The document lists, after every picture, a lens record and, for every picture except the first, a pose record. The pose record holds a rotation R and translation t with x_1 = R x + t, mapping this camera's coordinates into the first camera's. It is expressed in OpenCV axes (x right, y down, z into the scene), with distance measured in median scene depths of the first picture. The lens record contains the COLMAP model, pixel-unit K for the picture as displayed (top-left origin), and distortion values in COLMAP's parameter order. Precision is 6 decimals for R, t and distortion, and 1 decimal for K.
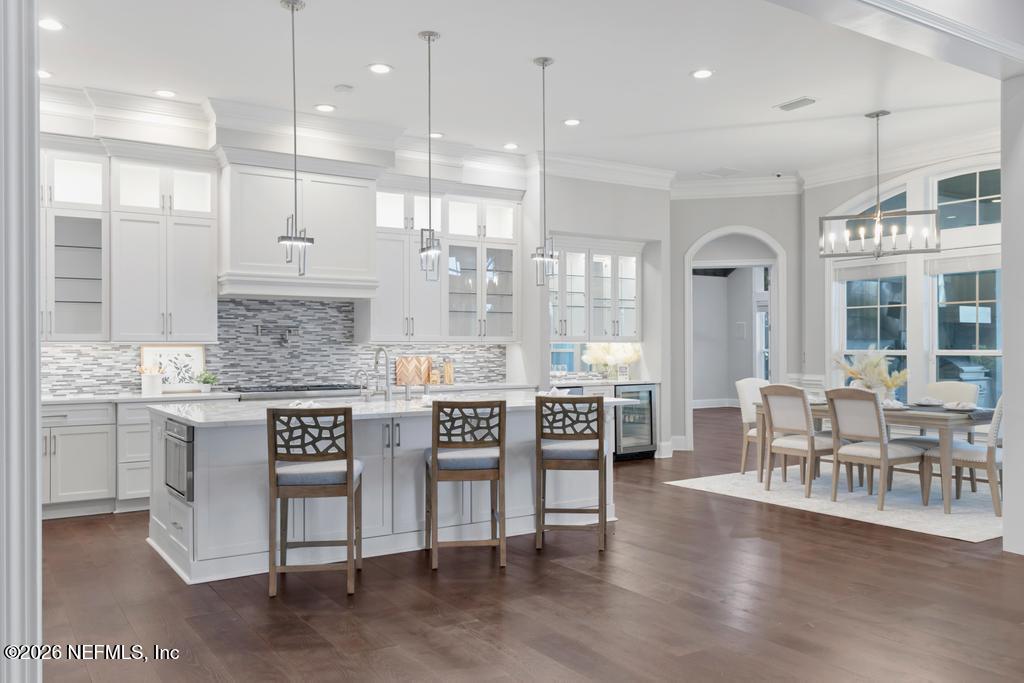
lens RADIAL K [[852.0, 0, 512.0], [0, 852.0, 341.5], [0, 0, 1]] dist [-0.036148, -0.000921]
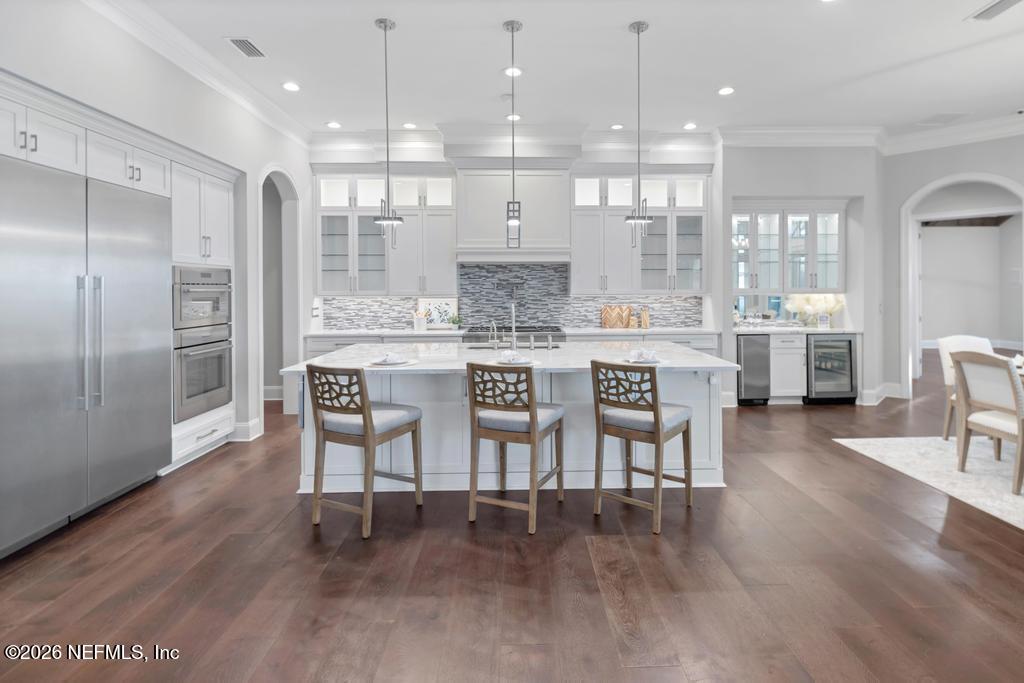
lens RADIAL K [[510.7, 0, 514.9], [0, 510.7, 289.5], [0, 0, 1]] dist [-0.001828, -0.000917]
pose [[0.846305, 0.000551, -0.532699, 0.180850], [0.006189, 0.999922, 0.010867, -0.017186], [0.532663, -0.012493, 0.846235, 0.300835]]
